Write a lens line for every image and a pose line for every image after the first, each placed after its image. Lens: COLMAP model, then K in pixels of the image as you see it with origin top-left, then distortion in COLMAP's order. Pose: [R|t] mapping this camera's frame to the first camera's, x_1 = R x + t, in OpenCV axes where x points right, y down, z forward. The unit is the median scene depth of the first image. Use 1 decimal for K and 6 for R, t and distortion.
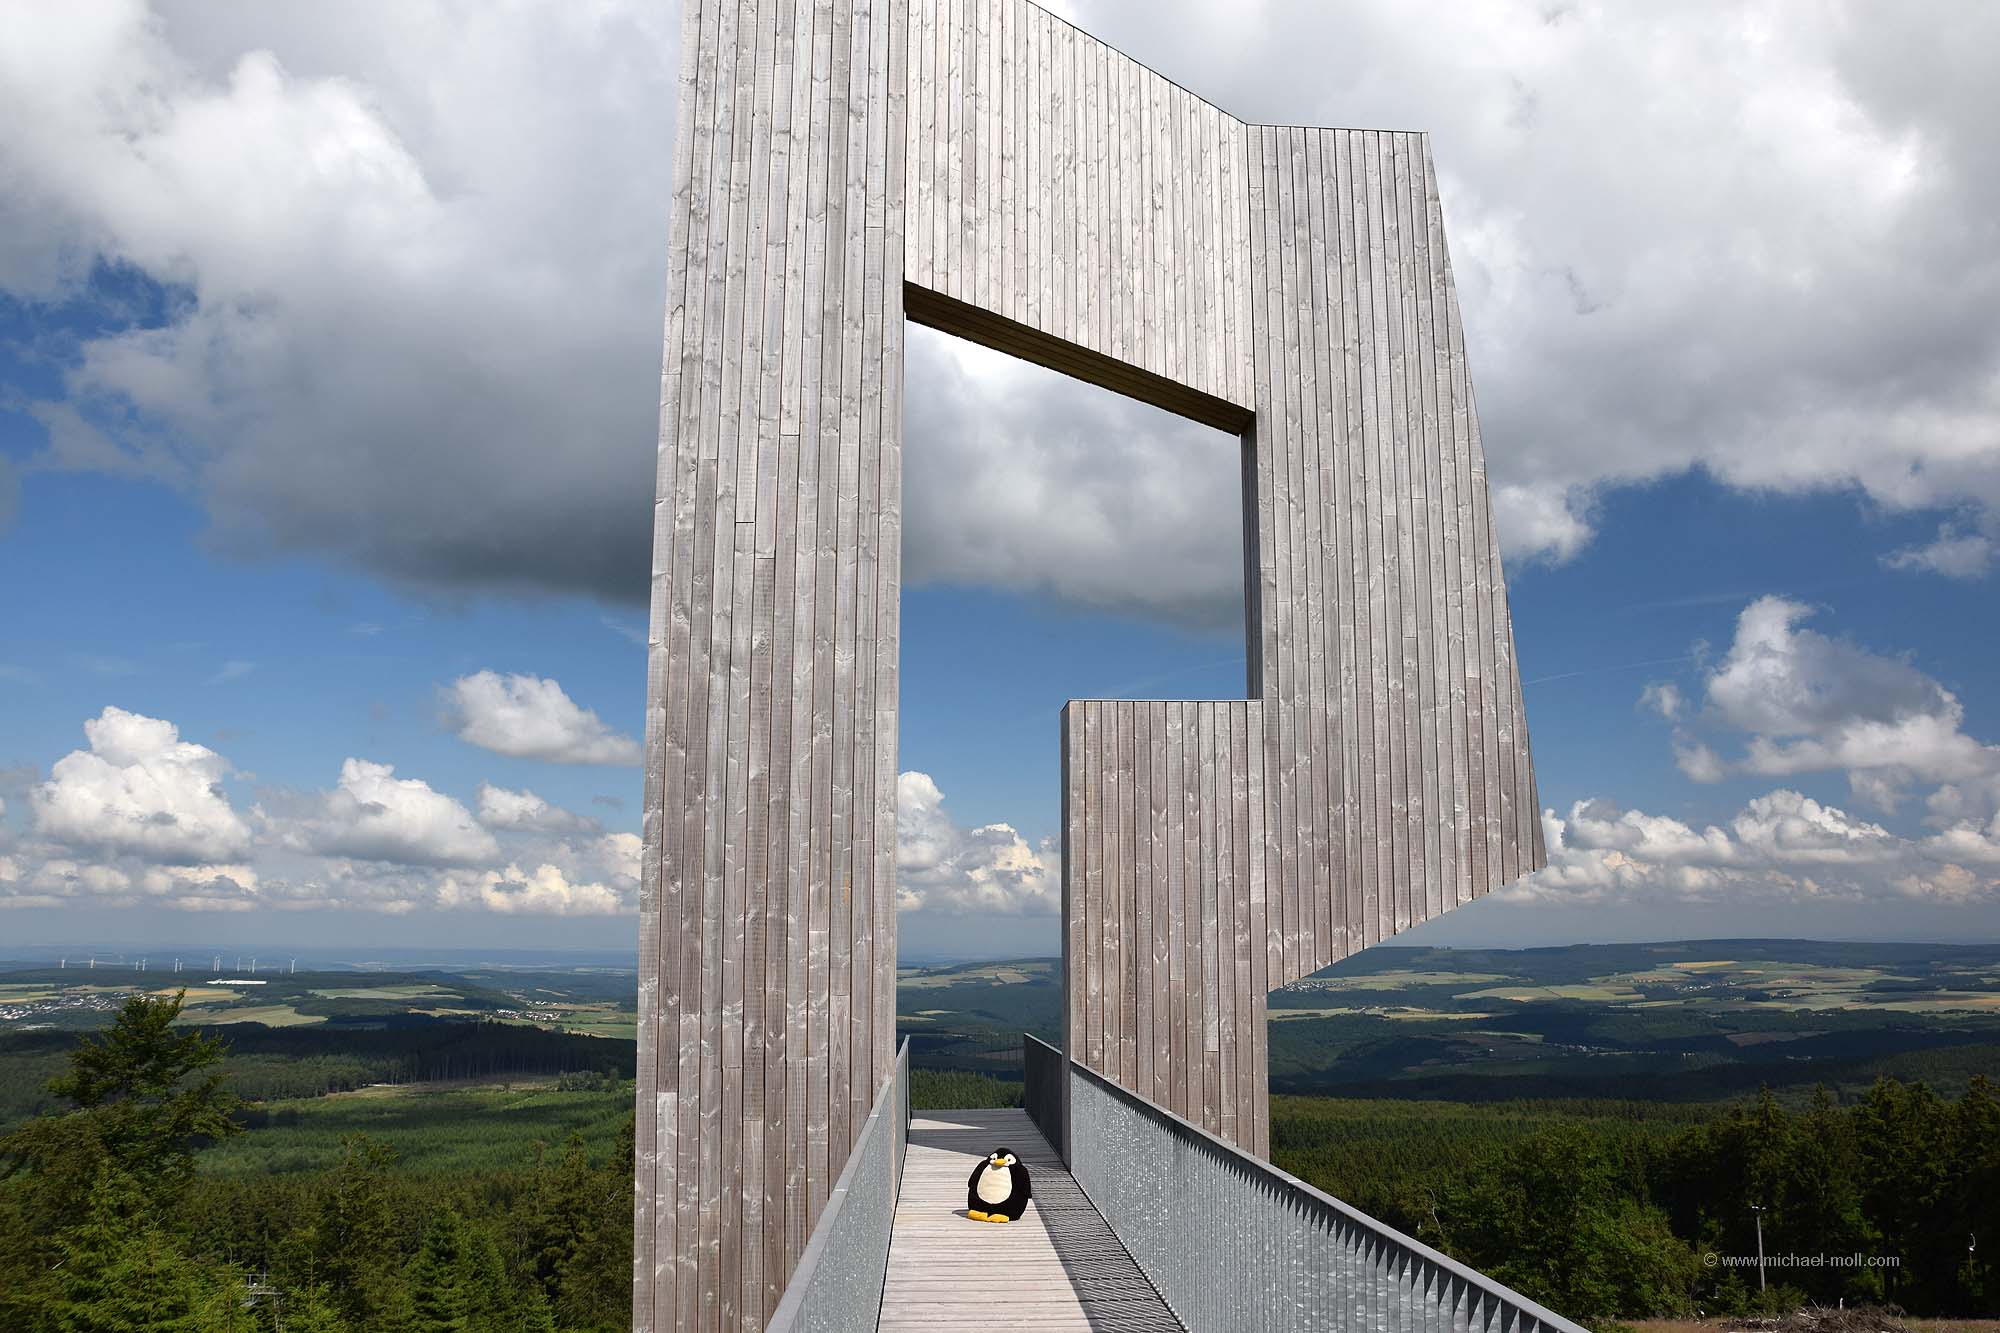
lens RADIAL K [[1559.4, 0, 1000.0], [0, 1559.4, 666.5], [0, 0, 1]] dist [-0.162485, 0.127447]
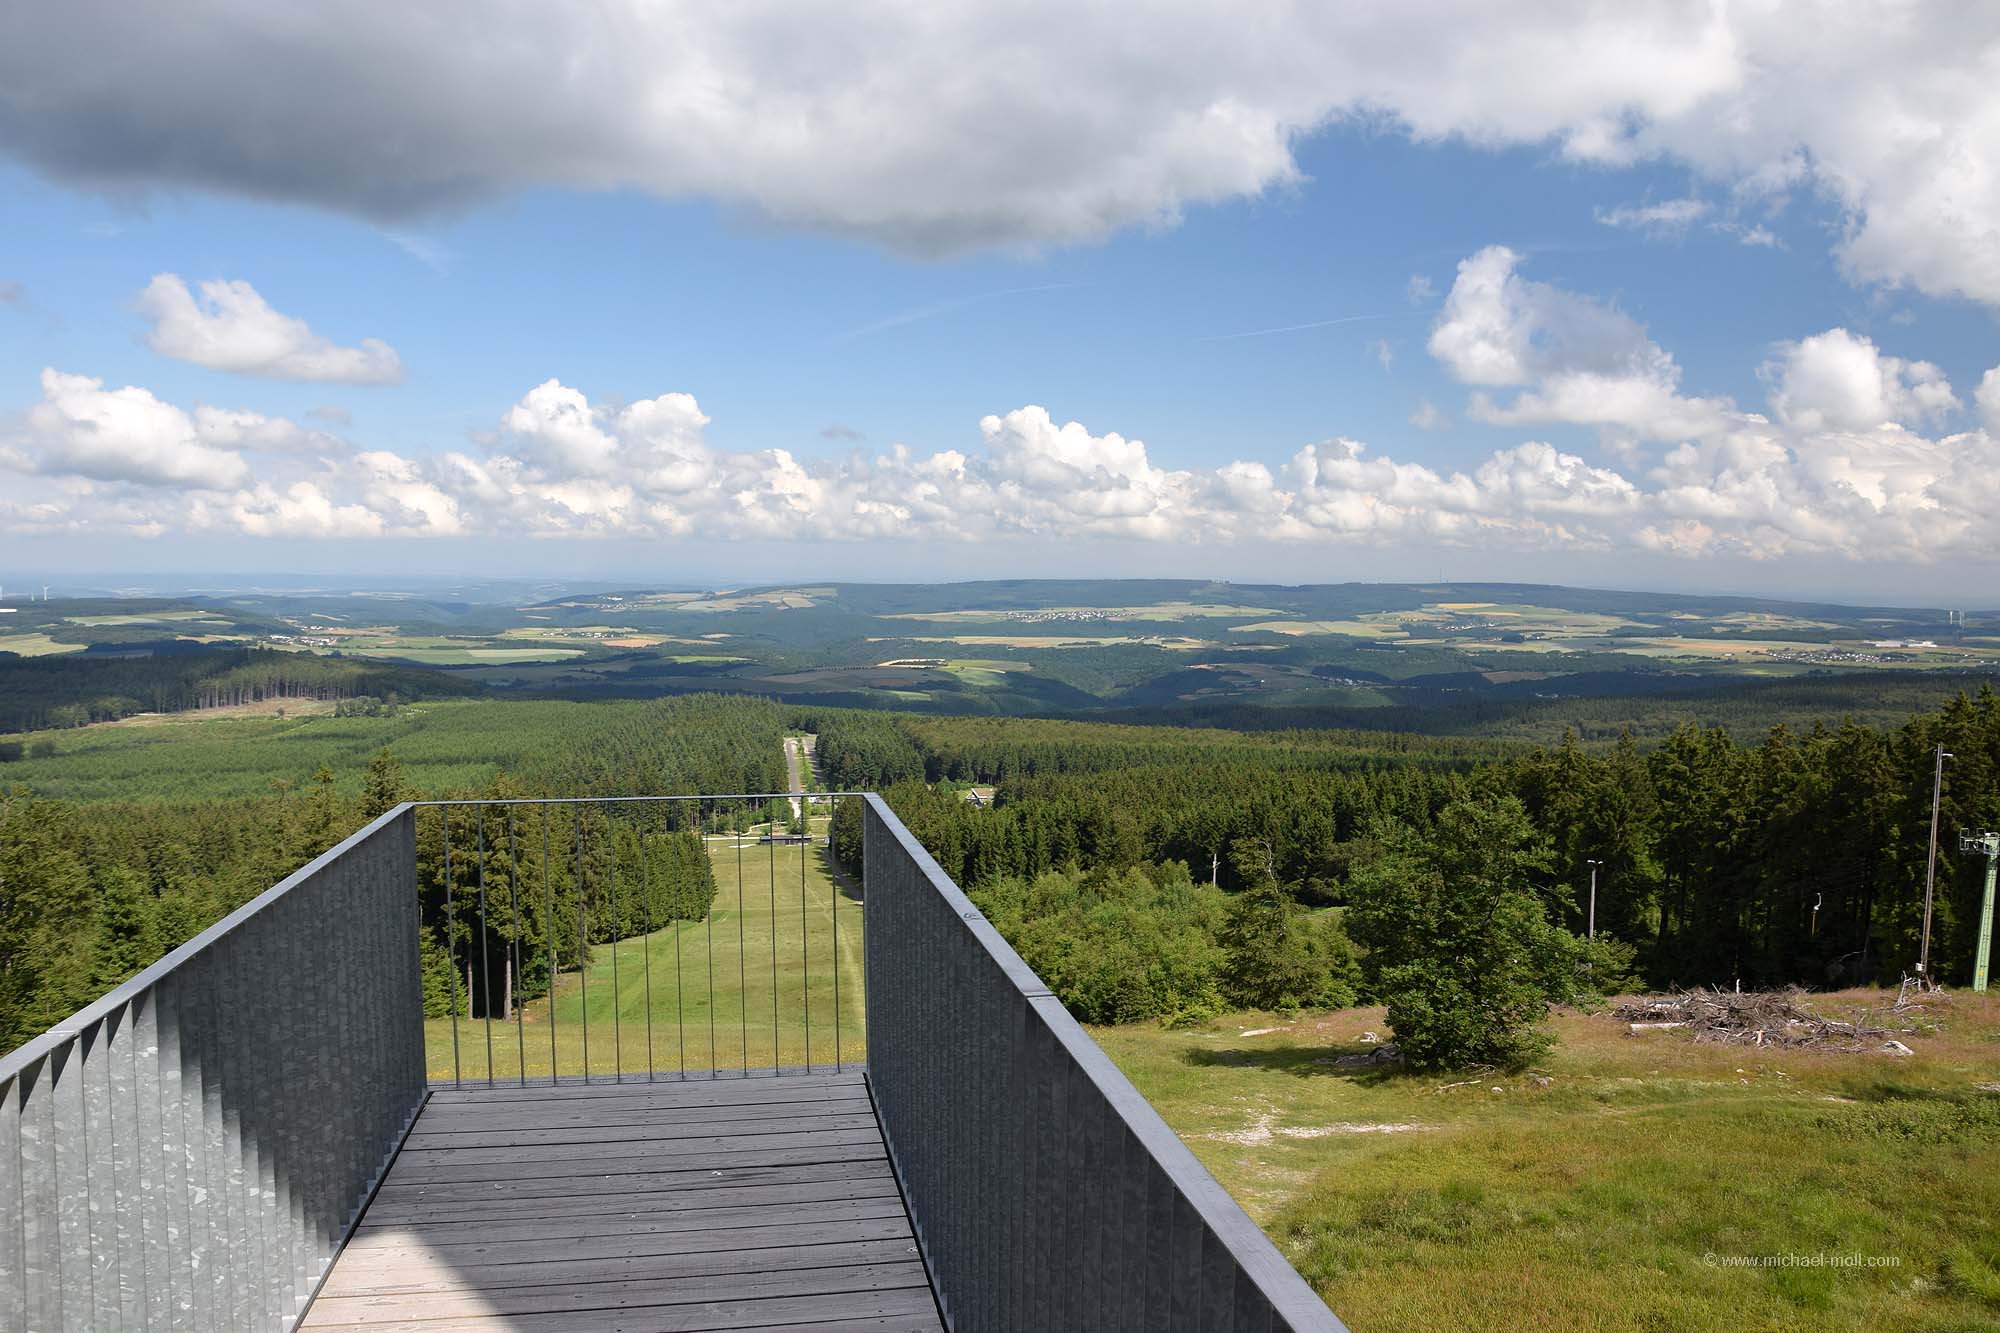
lens RADIAL K [[1559.4, 0, 1000.0], [0, 1559.4, 666.5], [0, 0, 1]] dist [-0.162485, 0.127447]
pose [[0.990589, 0.005783, 0.136750, 0.001434], [-0.037968, 0.971509, 0.233941, 0.225388], [-0.131501, -0.236932, 0.962585, 1.097601]]
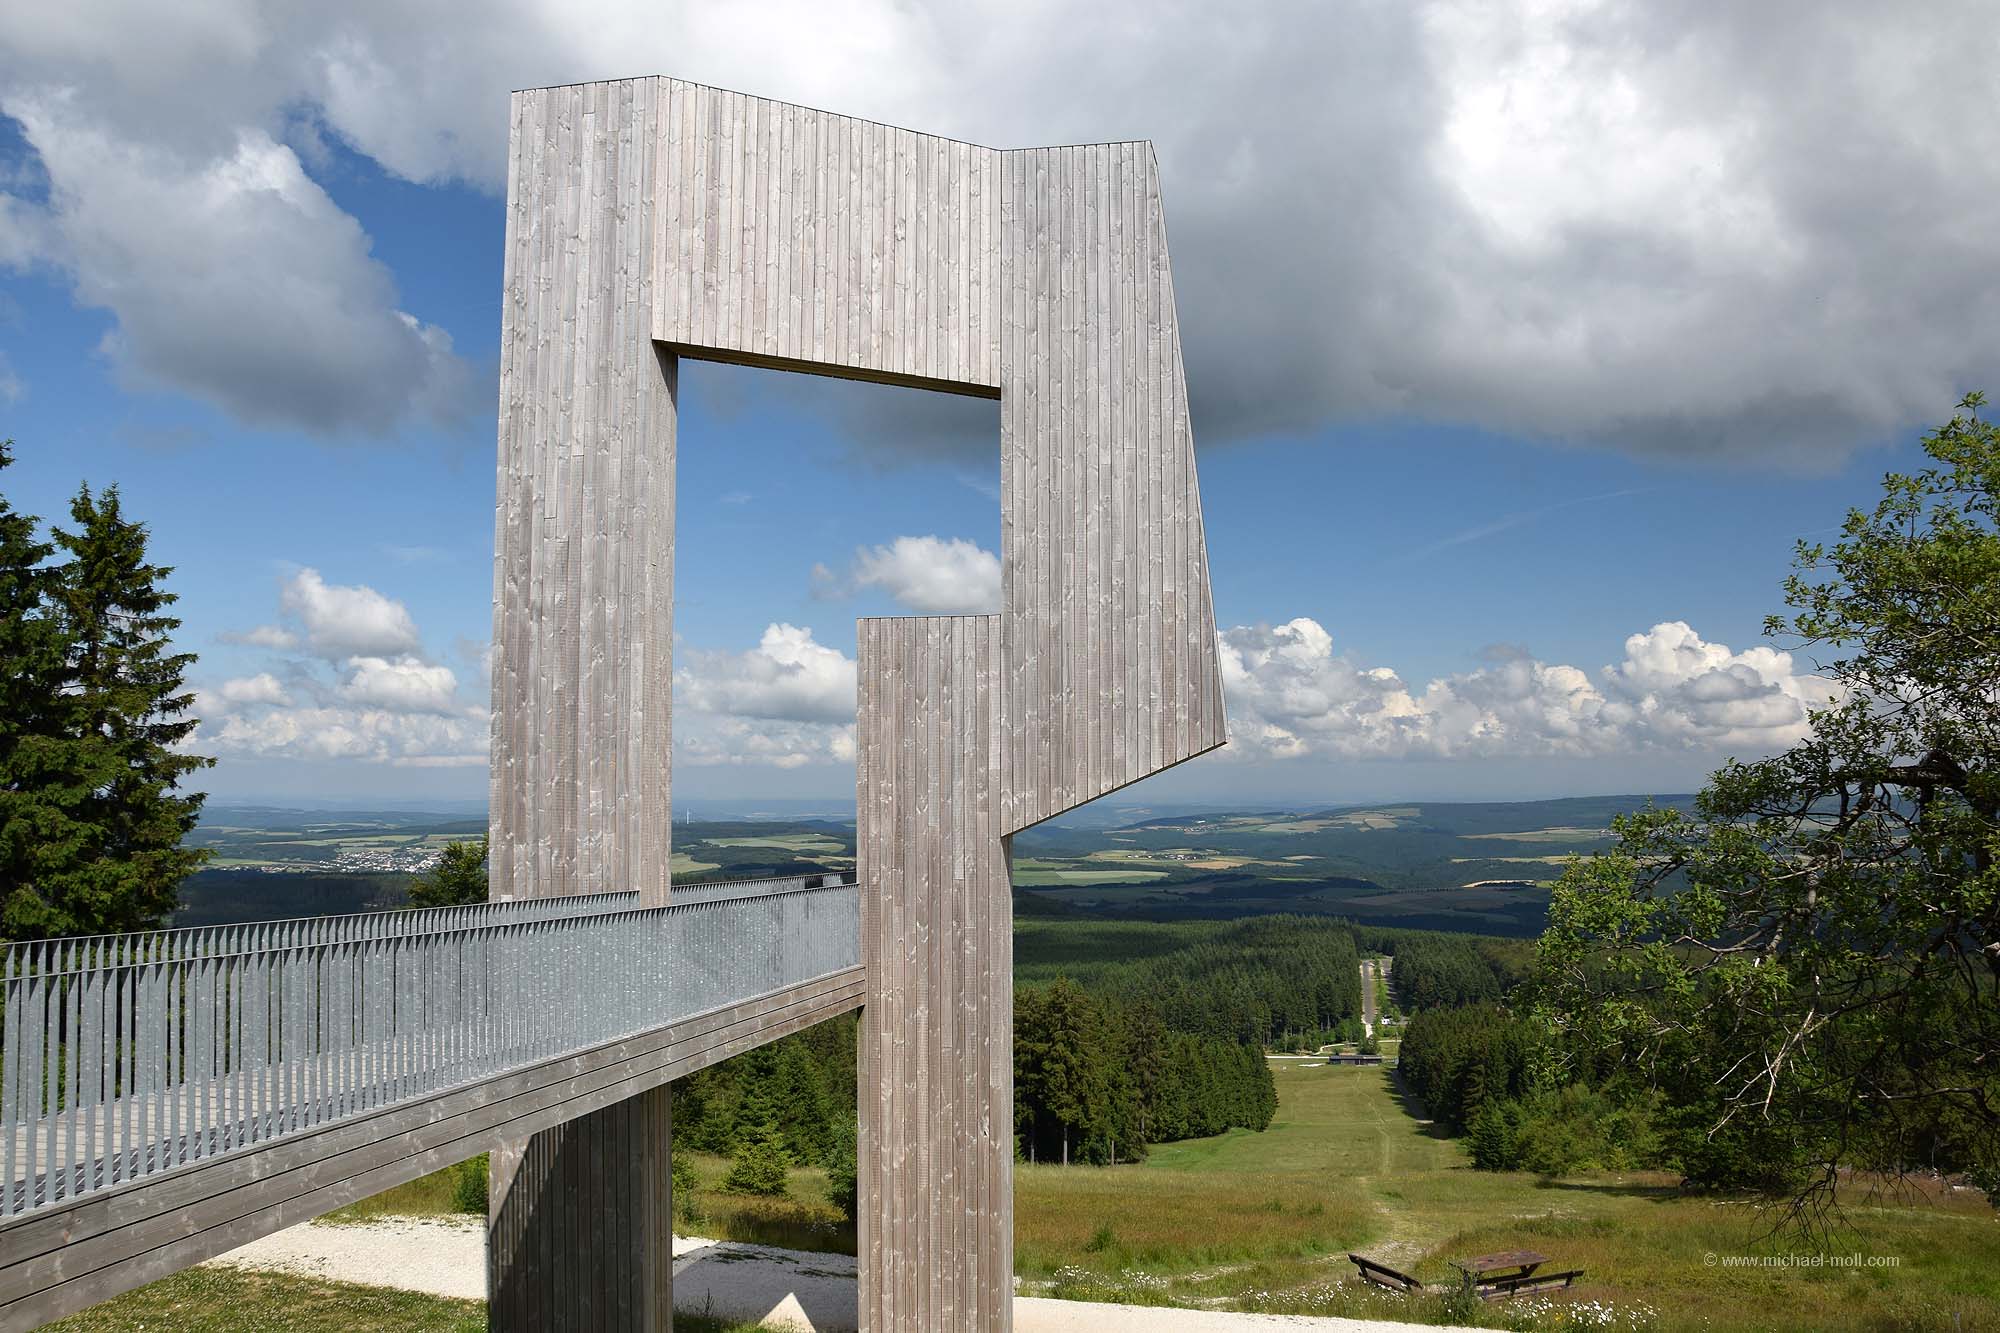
lens RADIAL K [[1559.4, 0, 1000.0], [0, 1559.4, 666.5], [0, 0, 1]] dist [-0.162485, 0.127447]
pose [[0.972689, -0.018274, -0.231390, 0.479249], [0.040772, 0.994847, 0.092827, -0.057008], [0.228502, -0.099726, 0.968422, -0.275506]]
